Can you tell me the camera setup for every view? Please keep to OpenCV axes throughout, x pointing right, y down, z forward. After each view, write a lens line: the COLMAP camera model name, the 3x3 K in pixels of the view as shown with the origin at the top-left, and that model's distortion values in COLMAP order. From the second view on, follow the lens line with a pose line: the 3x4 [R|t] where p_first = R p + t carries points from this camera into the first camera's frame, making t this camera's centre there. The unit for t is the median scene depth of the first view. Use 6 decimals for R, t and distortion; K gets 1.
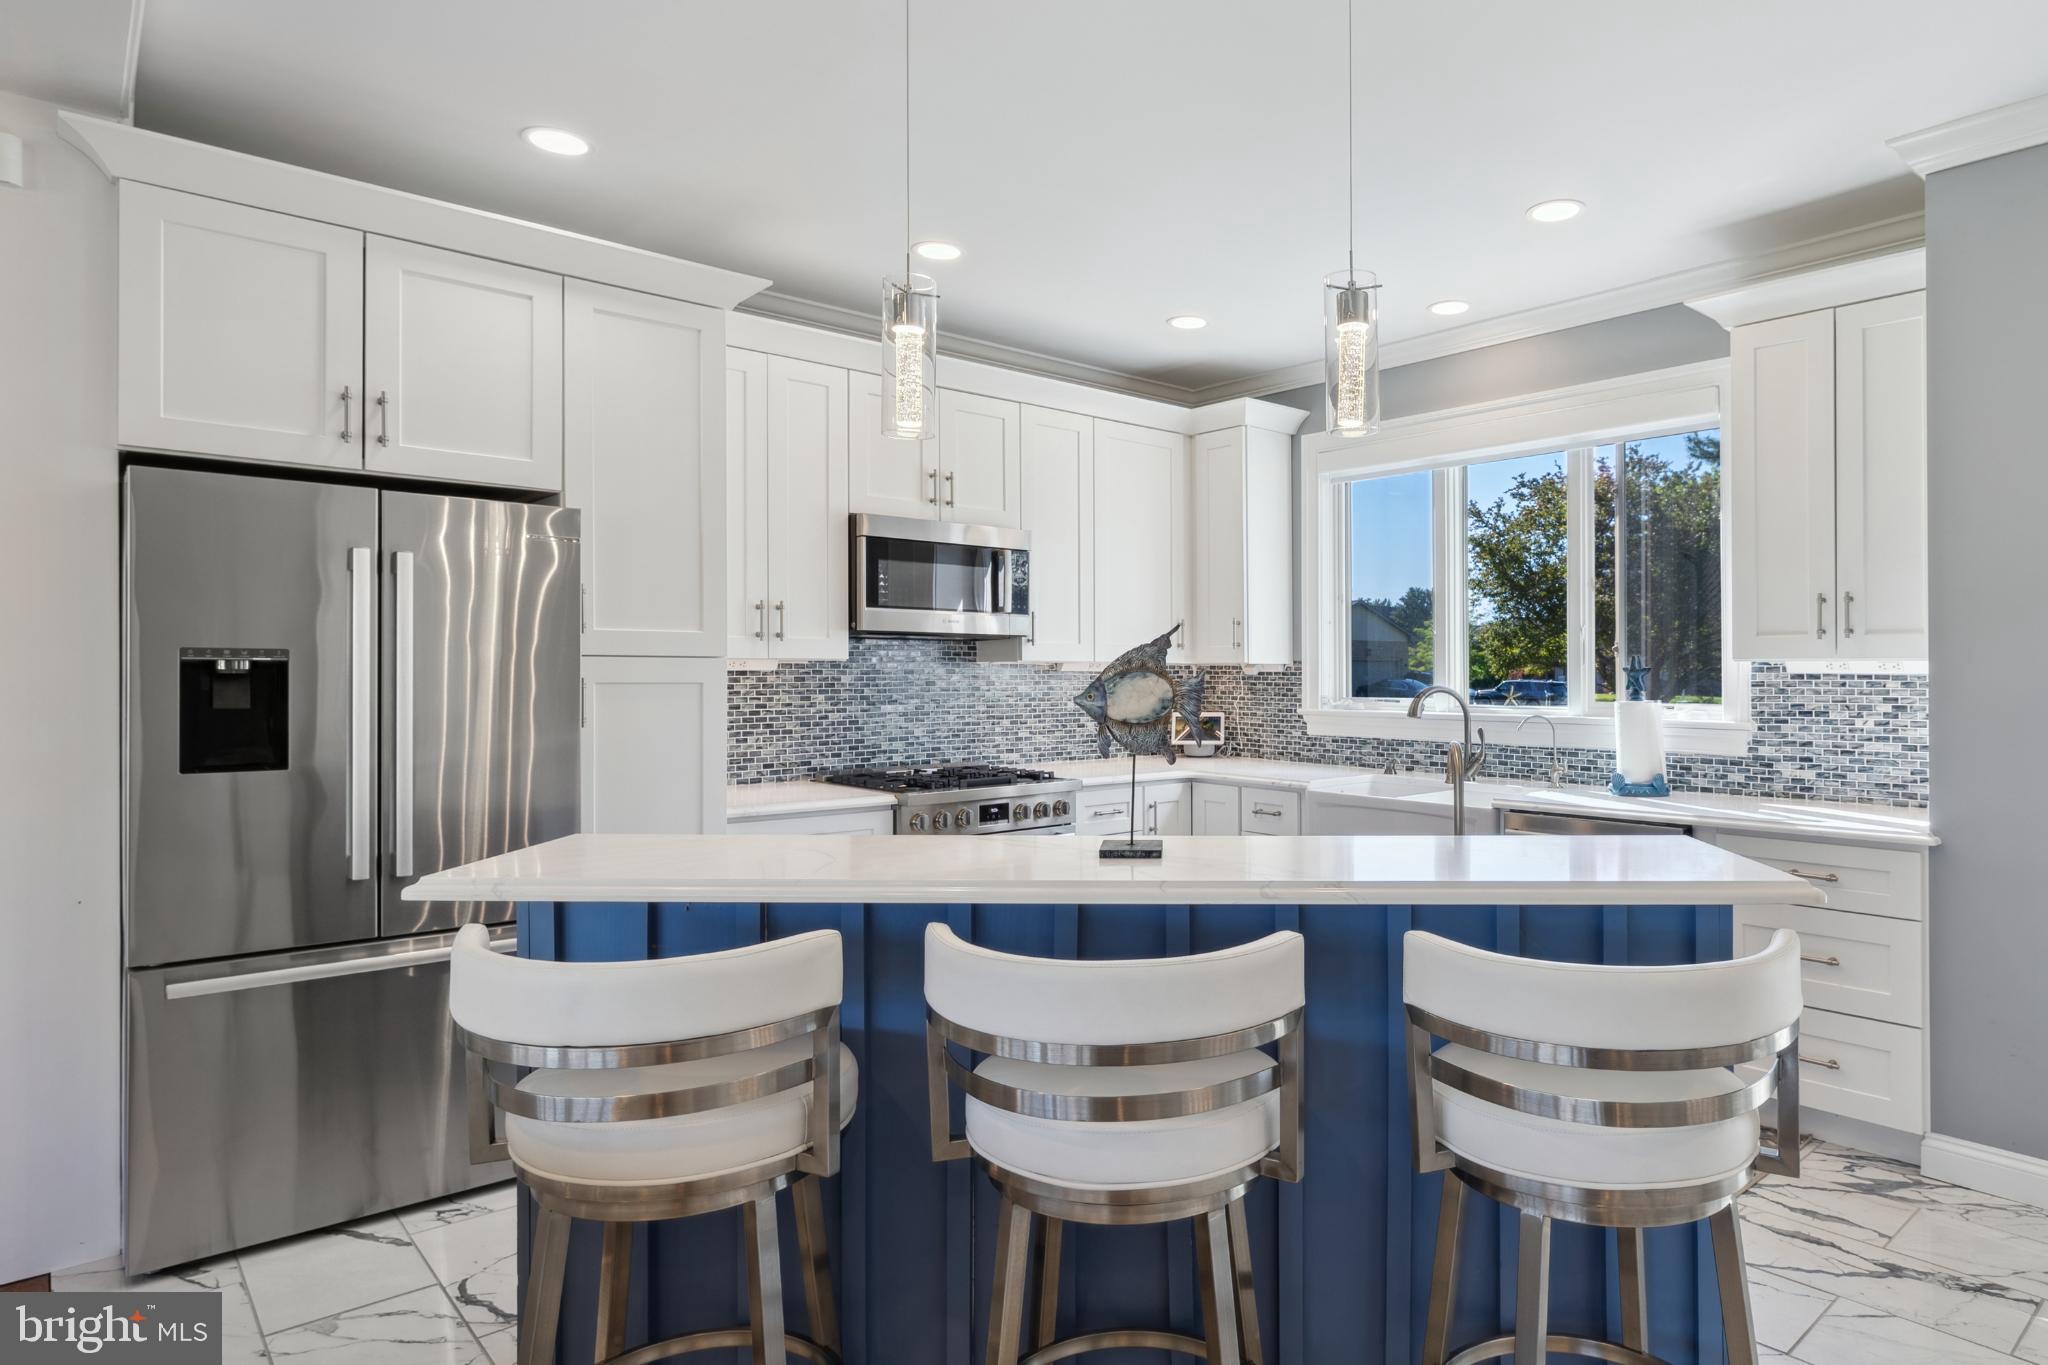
lens RADIAL K [[1185.7, 0, 1183.2], [0, 1185.7, 665.4], [0, 0, 1]] dist [0.003250, 0.002286]
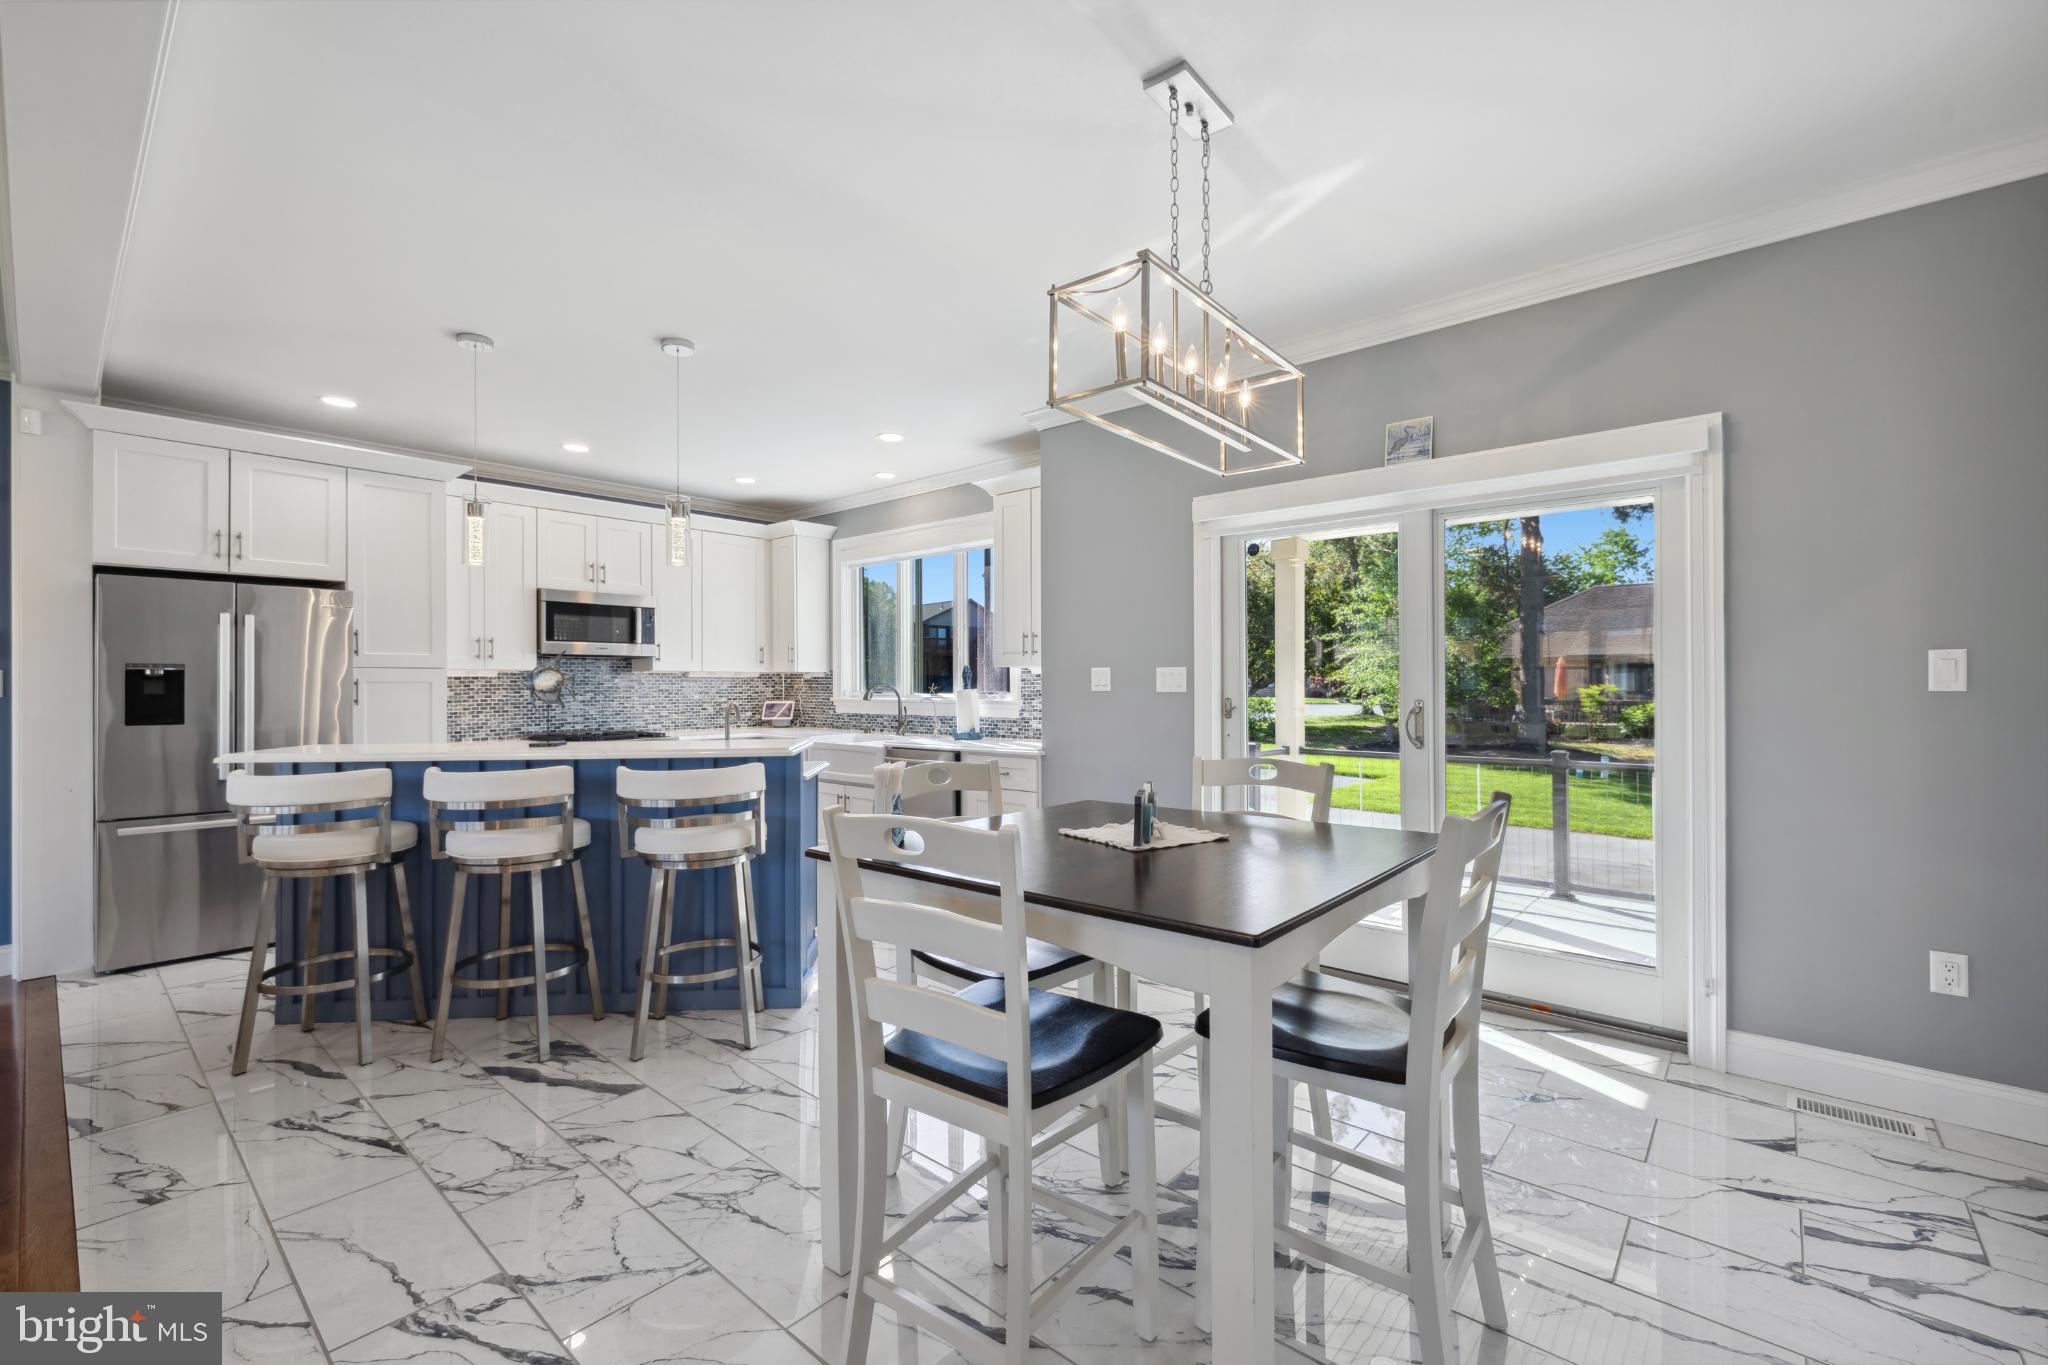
lens RADIAL K [[870.2, 0, 1011.9], [0, 870.2, 674.3], [0, 0, 1]] dist [0.005344, 0.001071]
pose [[0.997096, -0.005669, 0.075940, 0.352752], [0.006088, 0.999967, -0.005293, 0.013509], [-0.075908, 0.005740, 0.997098, -0.386884]]
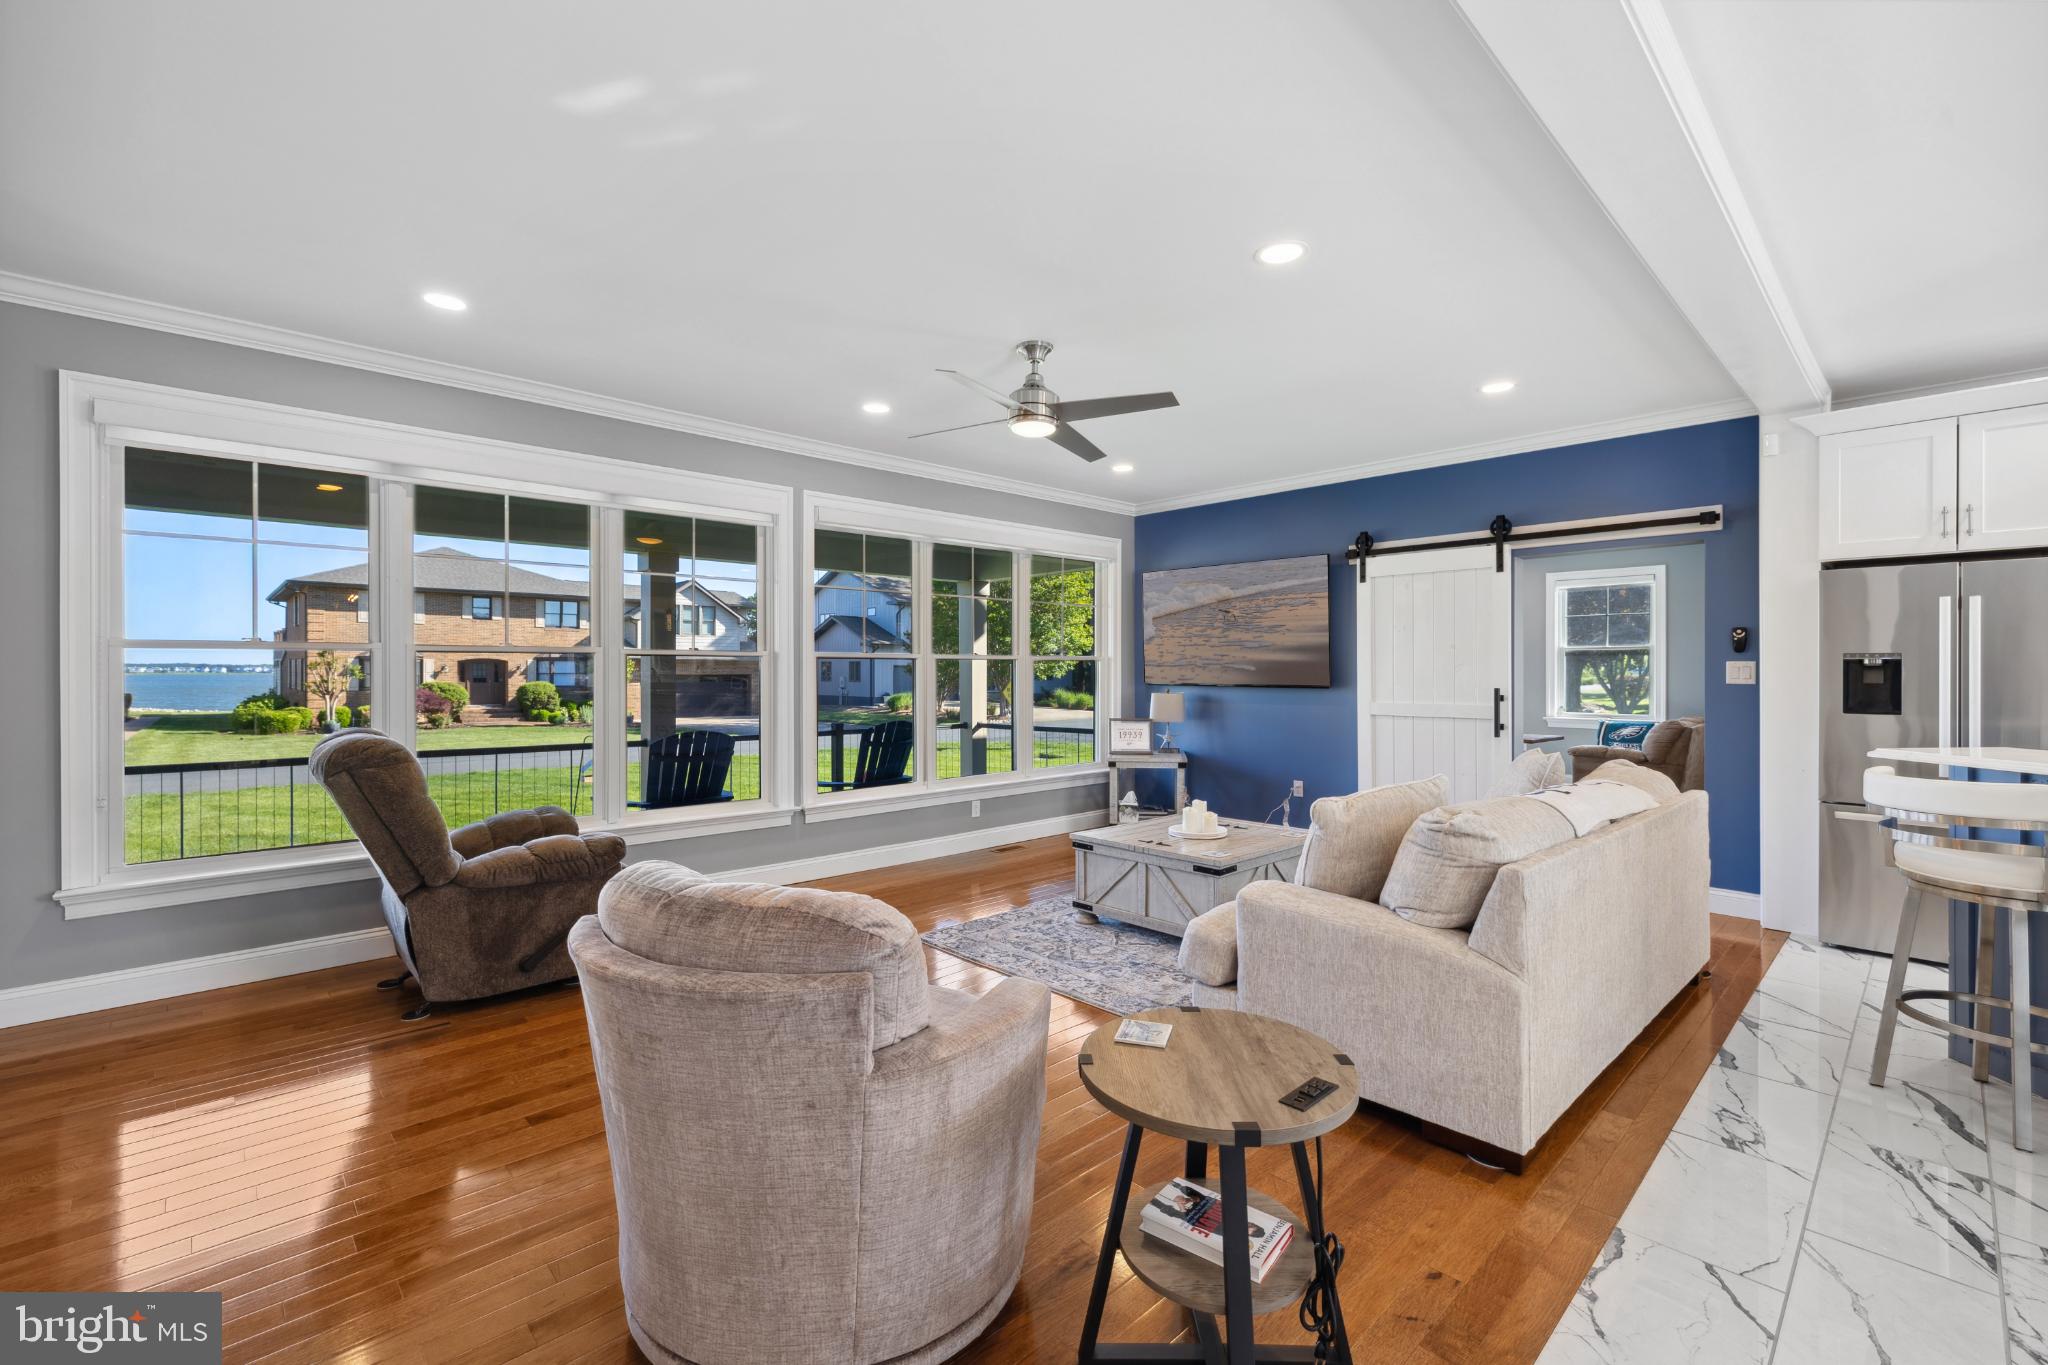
lens RADIAL K [[870.2, 0, 1022.7], [0, 870.2, 676.3], [0, 0, 1]] dist [0.005344, 0.001071]
pose [[-0.004391, -0.000326, -0.999990, 0.456838], [0.006026, 0.999982, -0.000352, 0.010929], [0.999972, -0.006028, -0.004389, -0.286055]]
